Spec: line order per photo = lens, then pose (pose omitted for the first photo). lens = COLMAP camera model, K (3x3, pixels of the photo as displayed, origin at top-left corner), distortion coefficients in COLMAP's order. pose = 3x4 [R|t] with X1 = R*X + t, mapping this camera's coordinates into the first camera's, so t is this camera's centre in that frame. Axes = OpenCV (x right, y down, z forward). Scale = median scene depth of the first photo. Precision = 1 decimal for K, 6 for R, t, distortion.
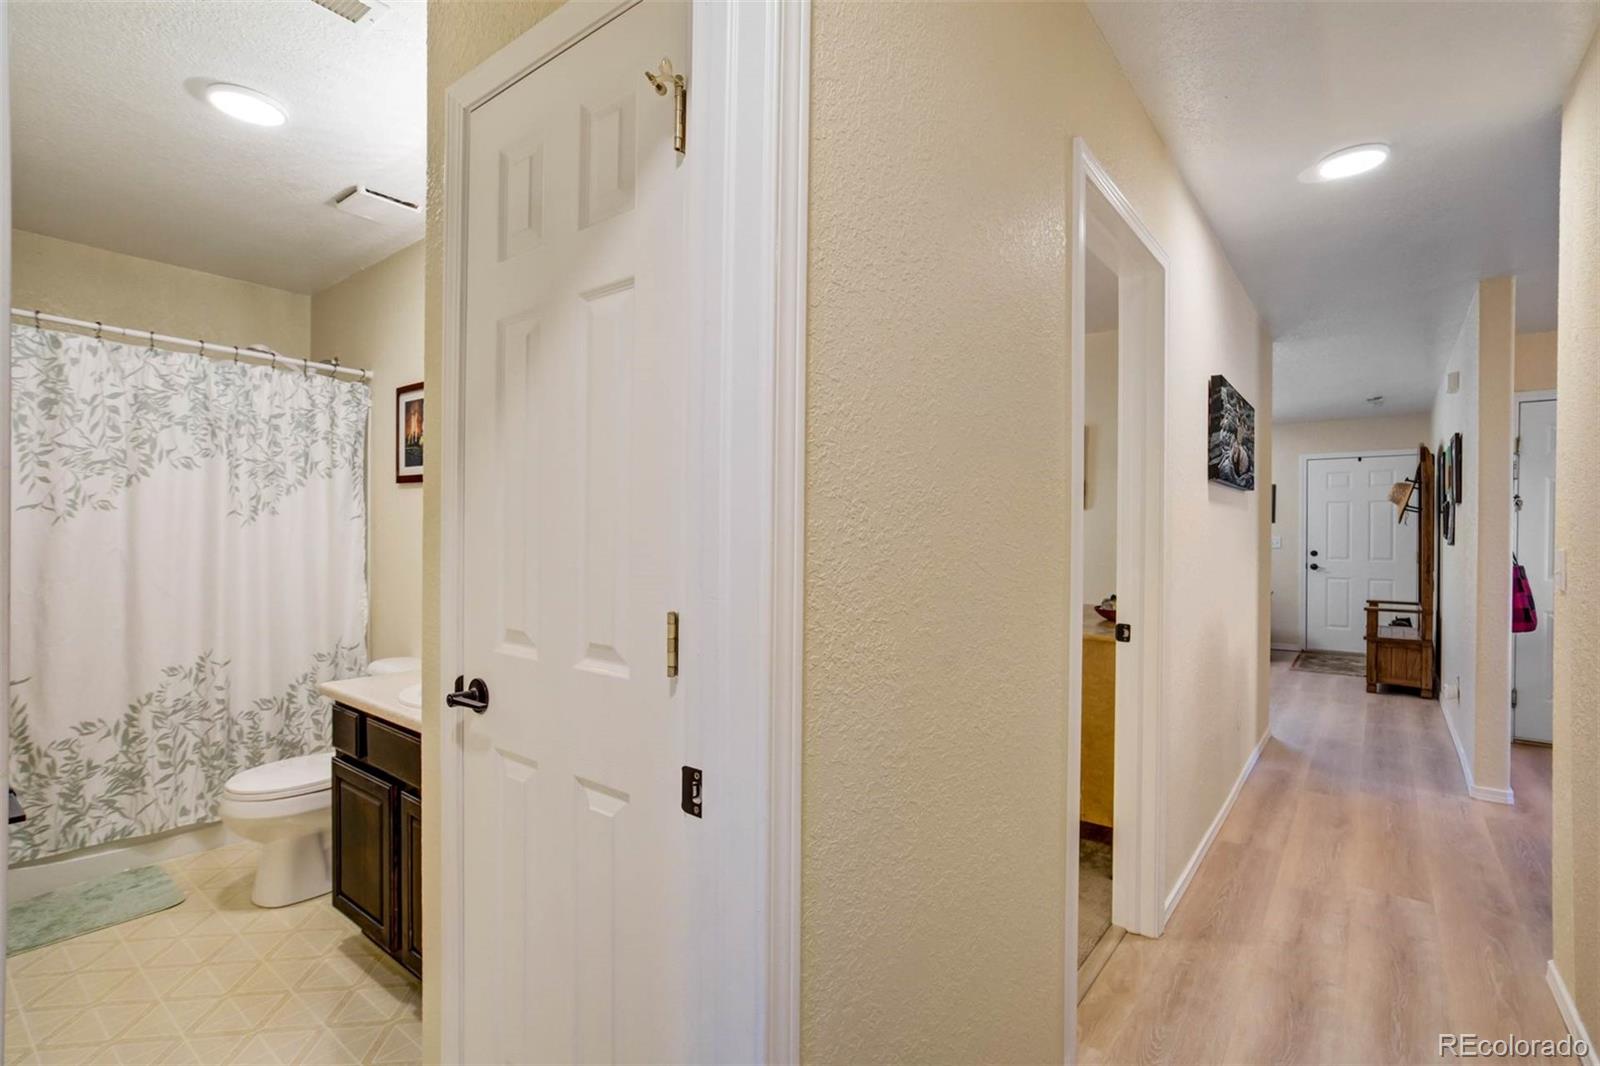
lens RADIAL K [[745.8, 0, 810.1], [0, 745.8, 532.3], [0, 0, 1]] dist [-0.036136, 0.017745]
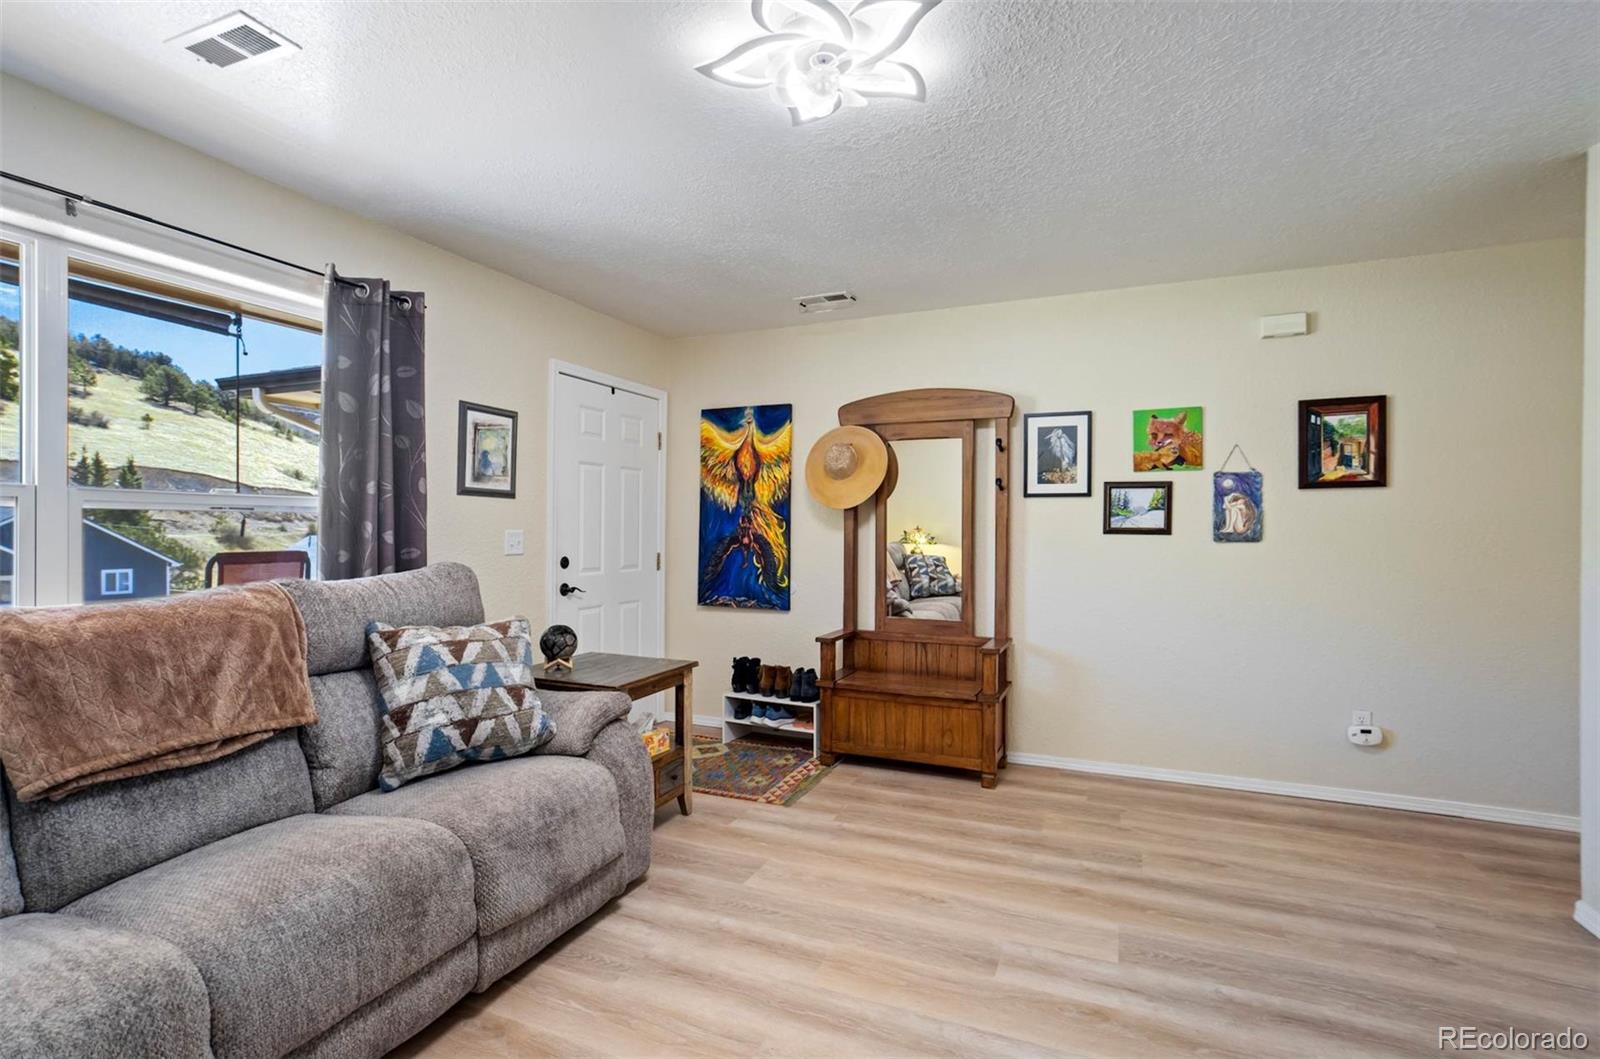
lens RADIAL K [[745.8, 0, 800.0], [0, 745.8, 531.0], [0, 0, 1]] dist [-0.036136, 0.017745]
pose [[-0.246990, -0.009021, 0.968976, 0.213230], [-0.006079, 0.999951, 0.007760, 0.002735], [-0.968999, -0.003974, -0.247033, 1.310015]]
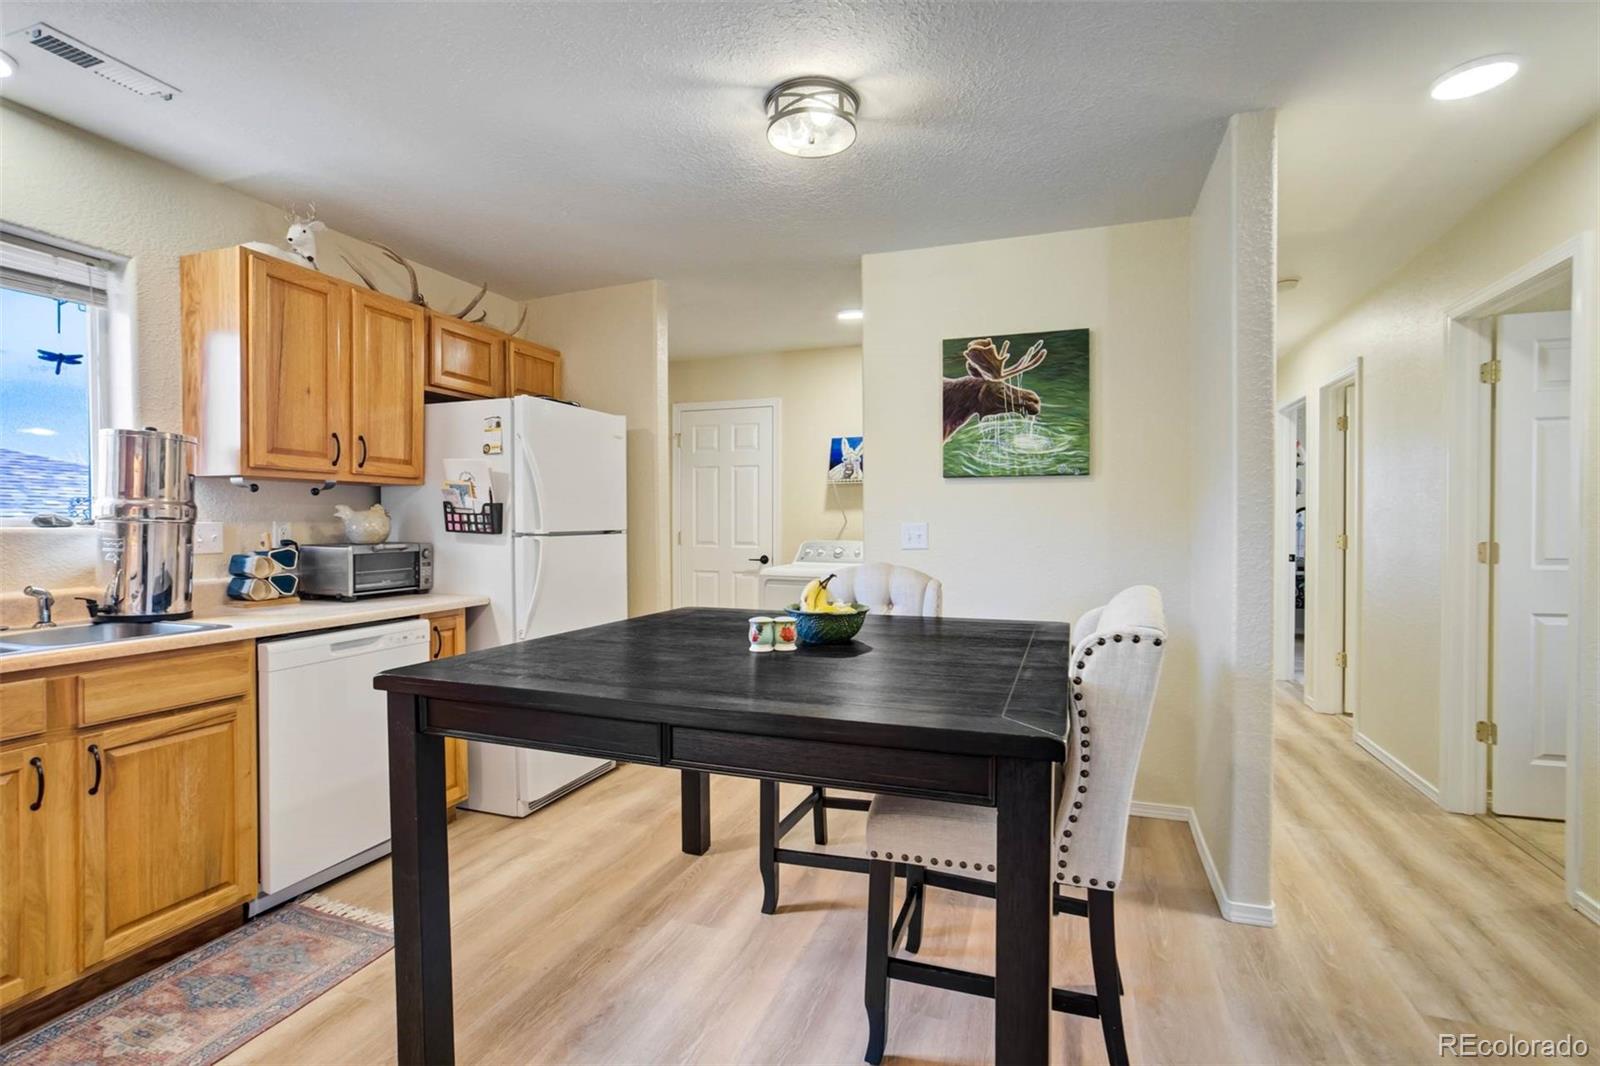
lens RADIAL K [[745.8, 0, 807.3], [0, 745.8, 535.3], [0, 0, 1]] dist [-0.036136, 0.017745]
pose [[-0.948211, -0.002989, -0.317628, 0.721511], [-0.007184, 0.999902, 0.012038, 0.009116], [0.317561, 0.013696, -0.948139, 0.646325]]
